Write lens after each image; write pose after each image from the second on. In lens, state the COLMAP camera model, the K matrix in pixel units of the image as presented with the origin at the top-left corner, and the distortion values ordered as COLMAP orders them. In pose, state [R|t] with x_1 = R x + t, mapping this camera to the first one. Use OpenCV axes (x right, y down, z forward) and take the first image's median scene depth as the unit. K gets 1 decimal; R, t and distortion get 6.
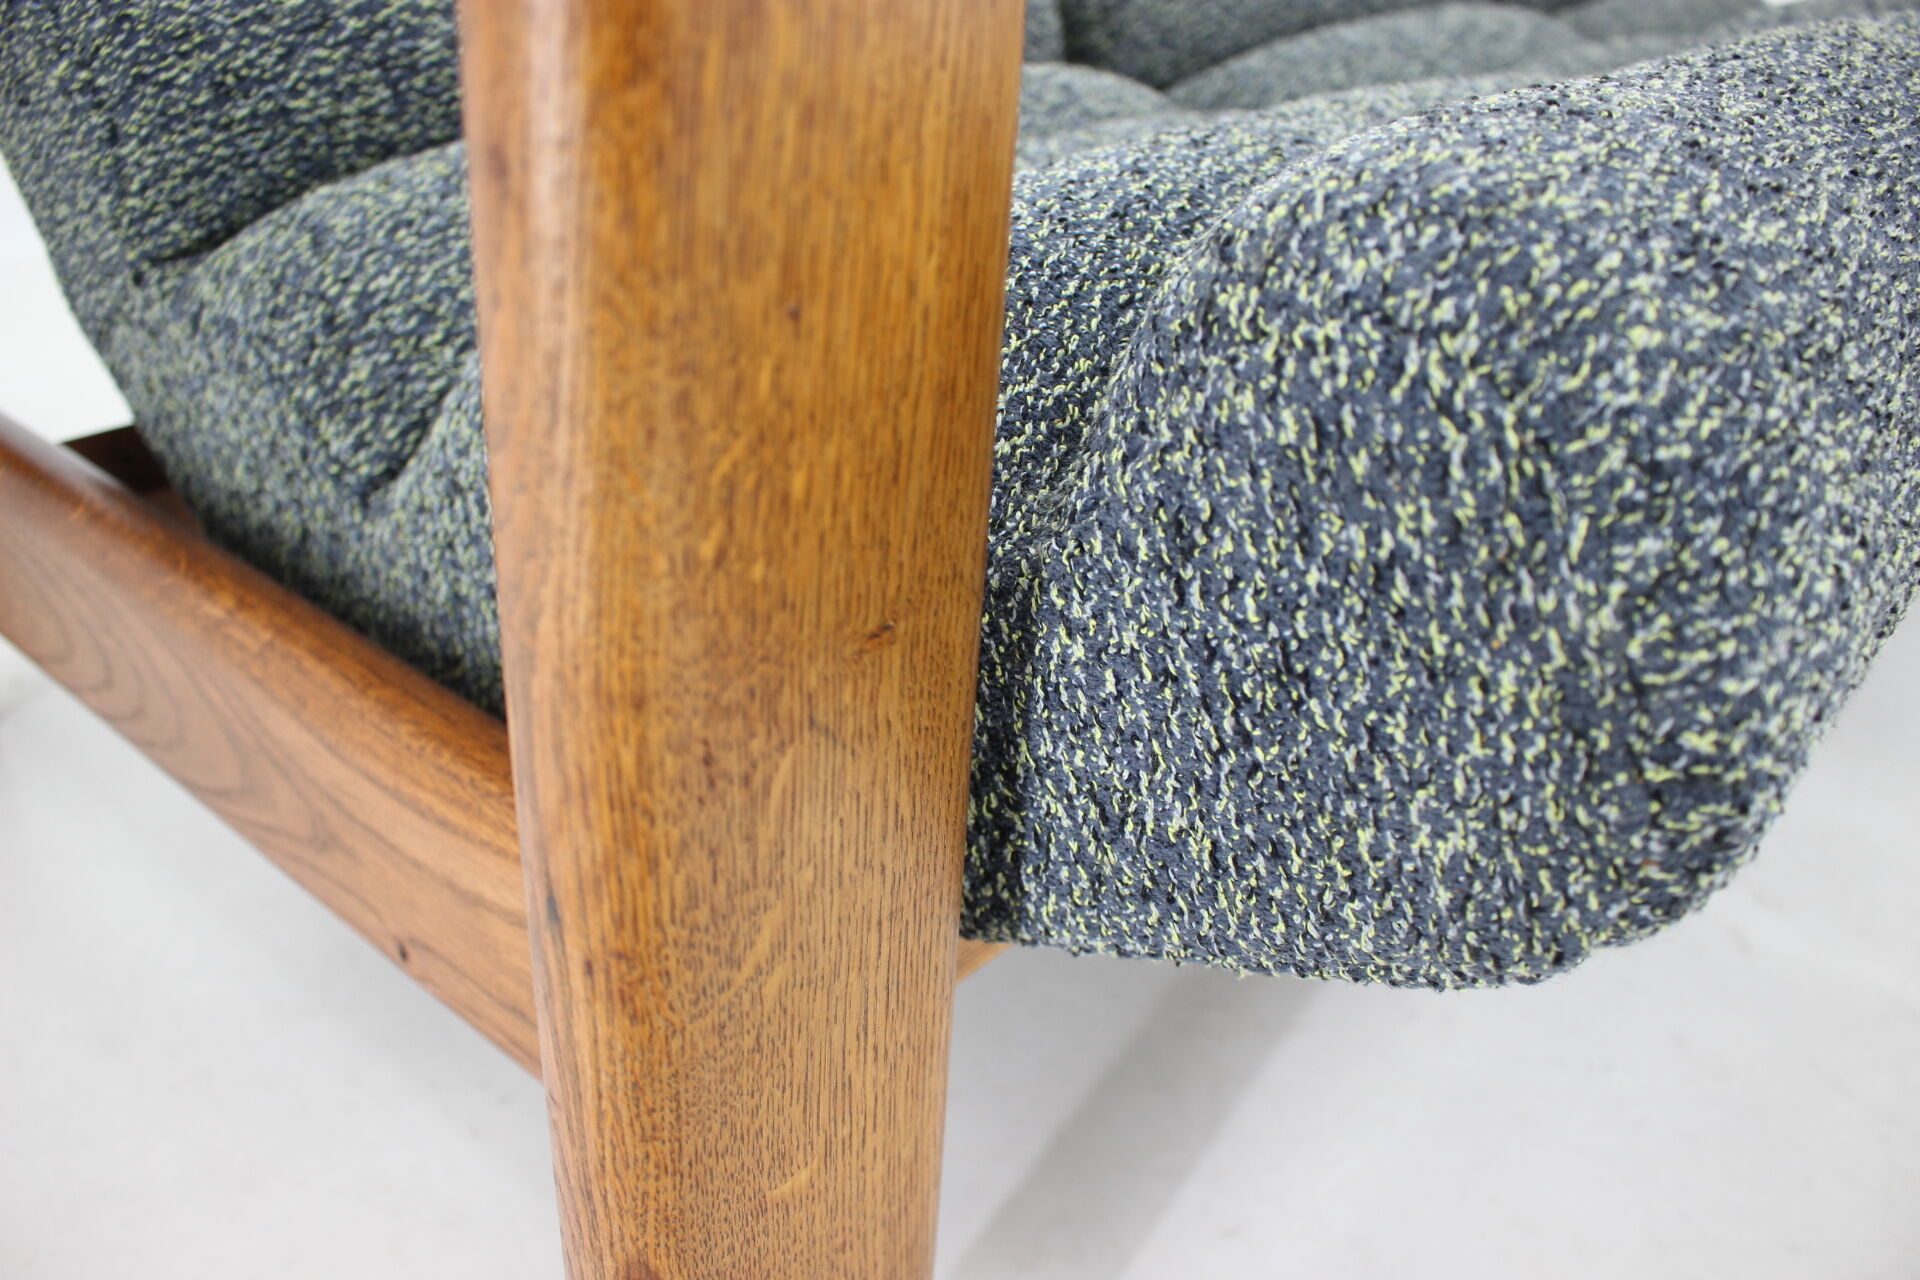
lens RADIAL K [[1570.6, 0, 960.0], [0, 1570.6, 640.0], [0, 0, 1]] dist [-0.154694, 0.130300]
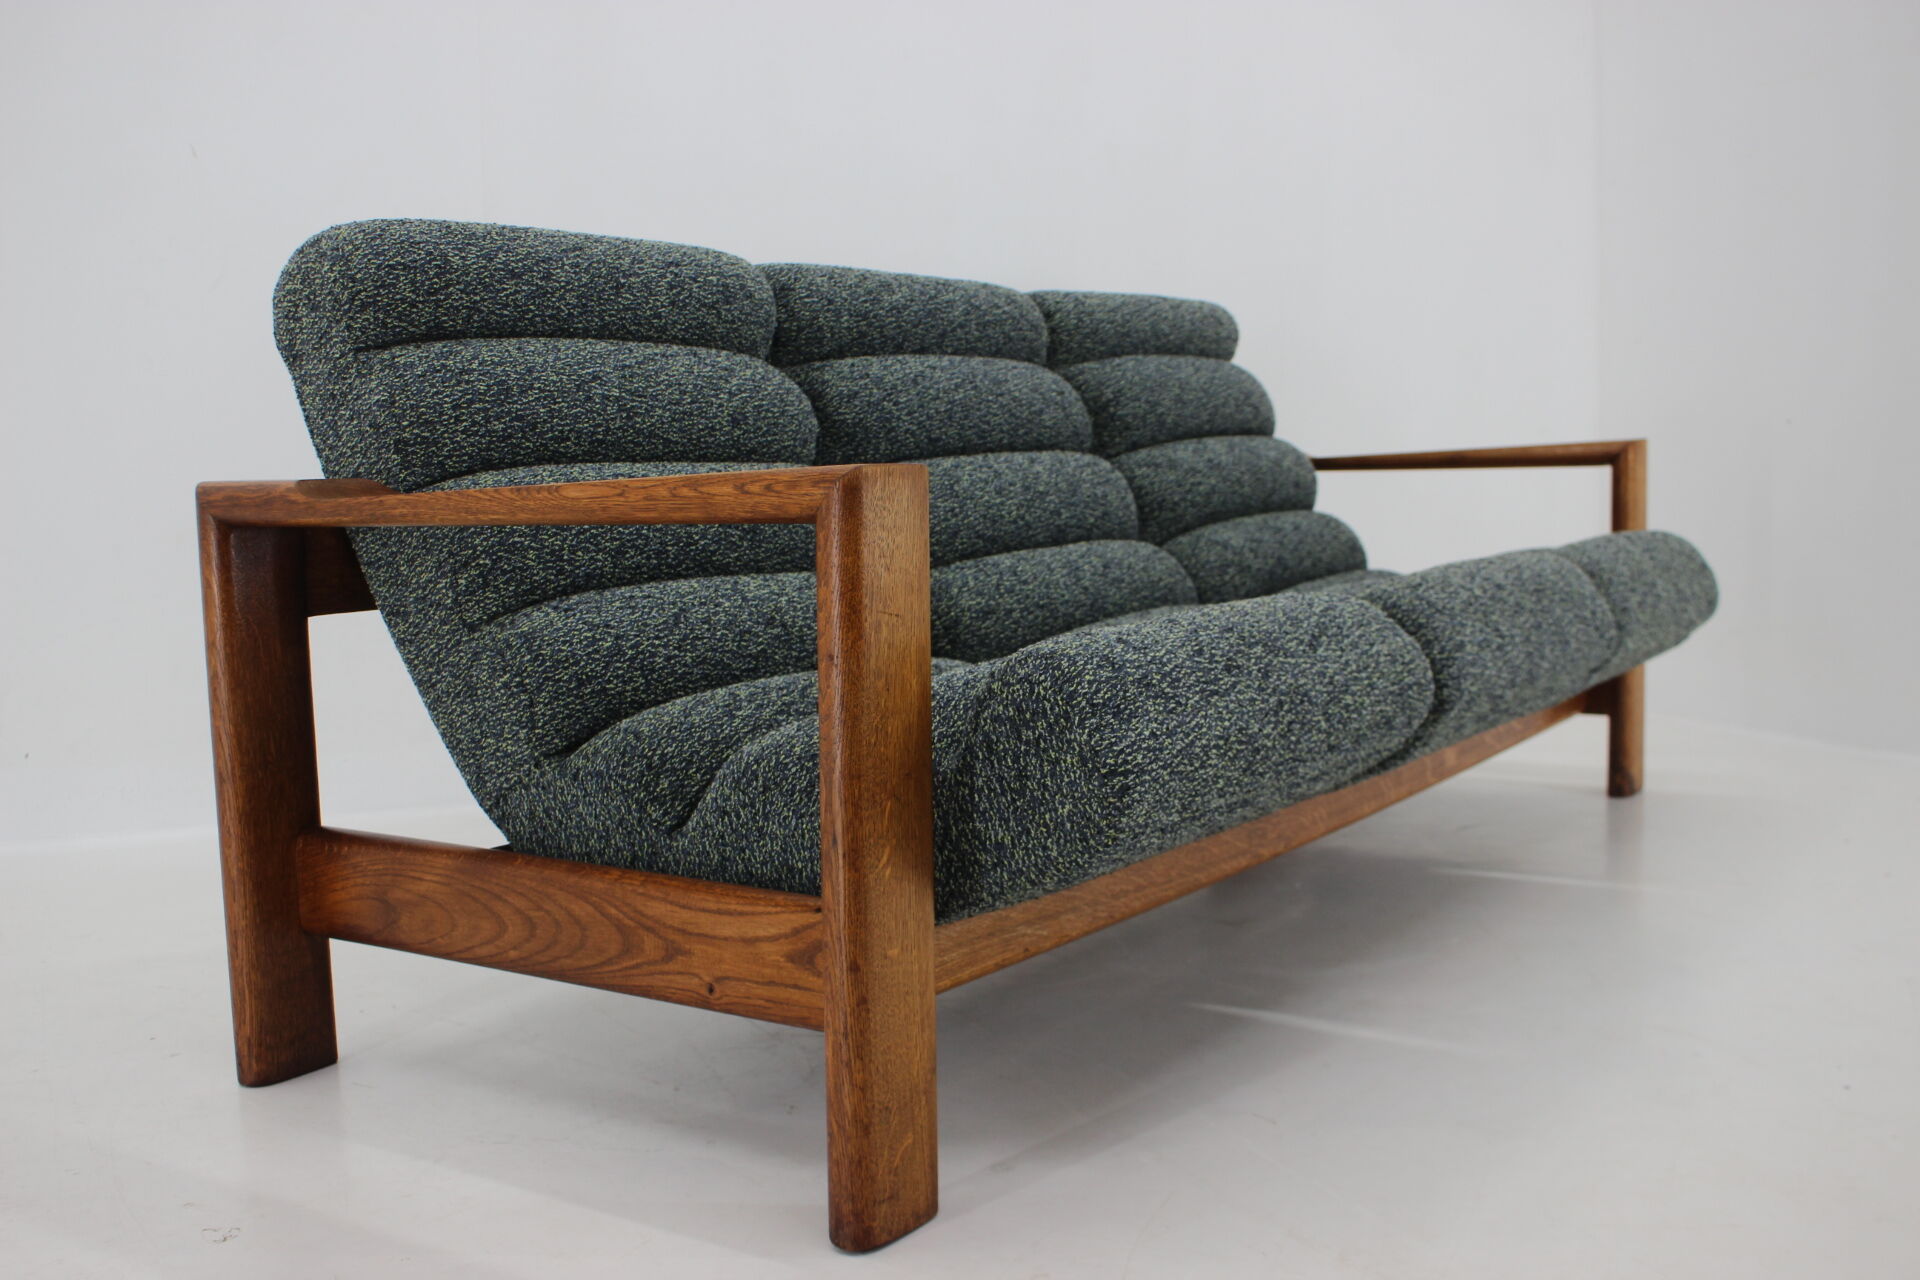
lens RADIAL K [[1731.9, 0, 960.0], [0, 1731.9, 640.0], [0, 0, 1]] dist [-0.009203, -0.003563]
pose [[0.992167, -0.079085, 0.096694, -0.290803], [0.110253, 0.918294, -0.380237, 1.180727], [-0.058723, 0.387920, 0.919821, -2.725801]]
